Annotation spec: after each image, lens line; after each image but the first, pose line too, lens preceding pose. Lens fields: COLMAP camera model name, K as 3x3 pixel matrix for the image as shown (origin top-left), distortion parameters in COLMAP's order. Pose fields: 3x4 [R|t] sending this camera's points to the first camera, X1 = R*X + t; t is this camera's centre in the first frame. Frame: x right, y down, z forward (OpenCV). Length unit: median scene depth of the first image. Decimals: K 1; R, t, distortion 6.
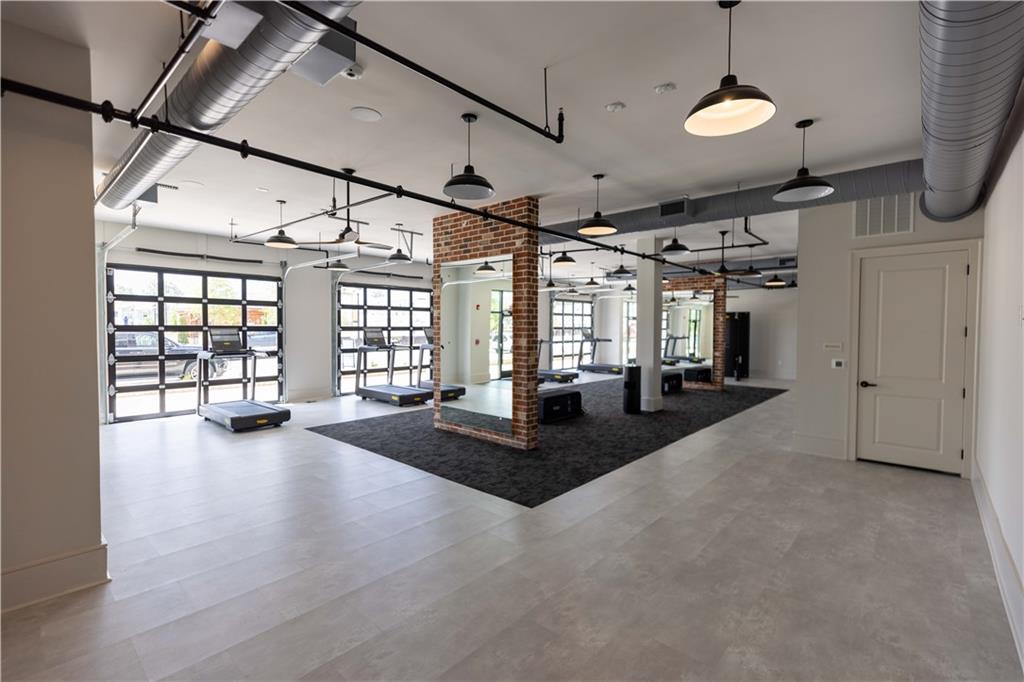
lens RADIAL K [[457.4, 0, 512.0], [0, 457.4, 341.0], [0, 0, 1]] dist [0.000982, 0.000189]
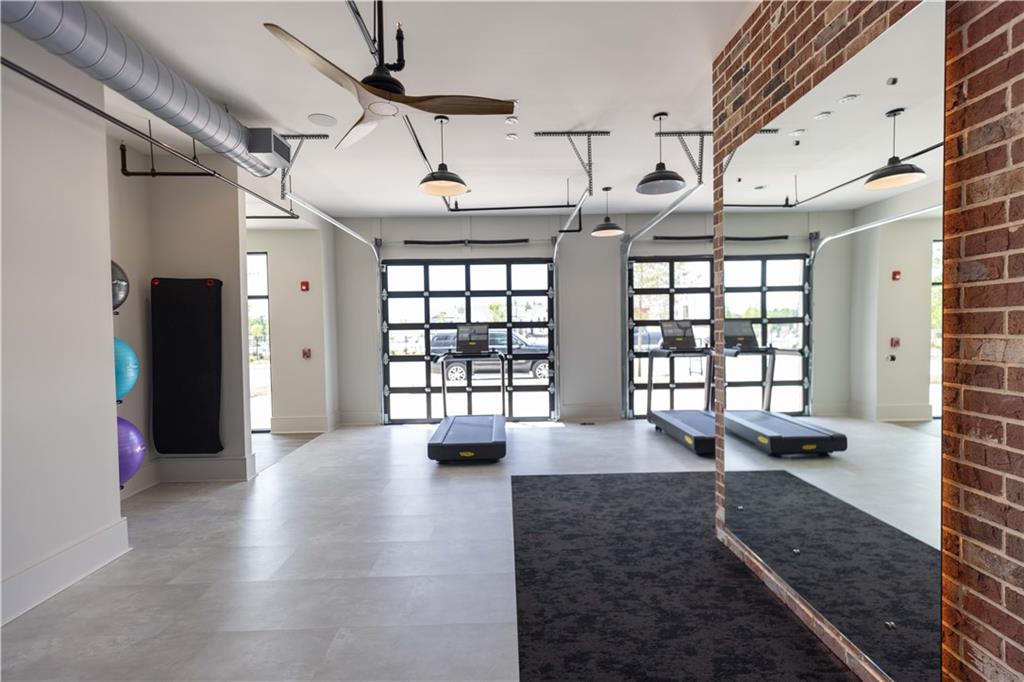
lens RADIAL K [[457.4, 0, 512.0], [0, 457.4, 341.0], [0, 0, 1]] dist [0.000982, 0.000189]
pose [[0.679249, 0.004293, -0.733895, 0.018352], [-0.002697, 0.999991, 0.003353, -0.001800], [0.733903, -0.000298, 0.679254, 0.514239]]
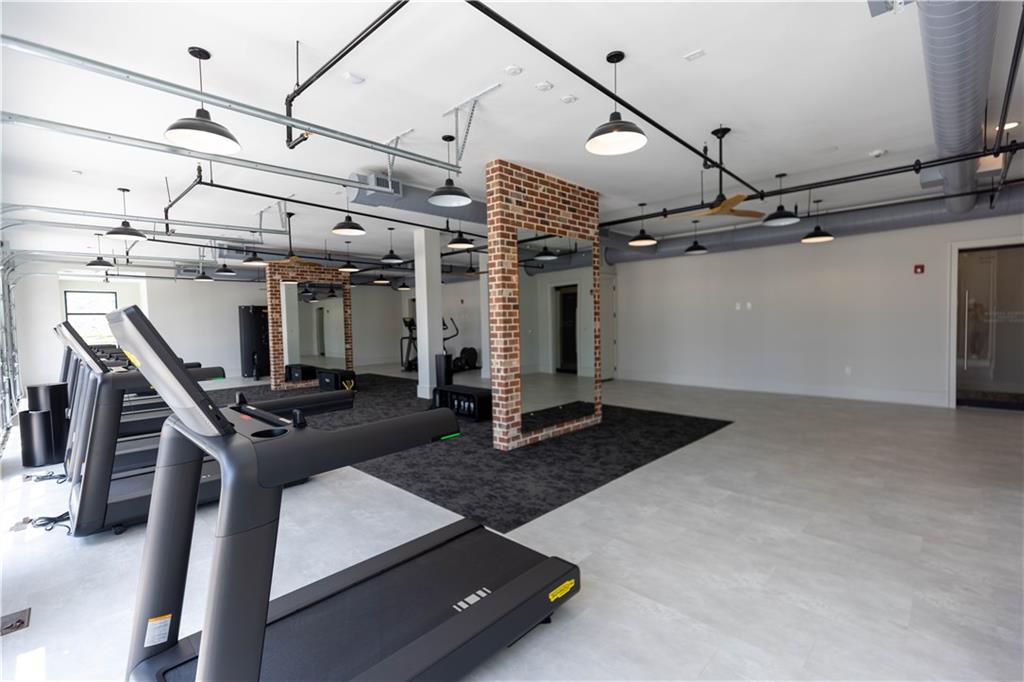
lens RADIAL K [[457.4, 0, 512.0], [0, 457.4, 341.0], [0, 0, 1]] dist [0.000982, 0.000189]
pose [[0.042074, -0.049495, 0.997888, -0.821226], [0.053148, 0.997469, 0.047233, -0.017048], [-0.997700, 0.051049, 0.044598, 0.883952]]
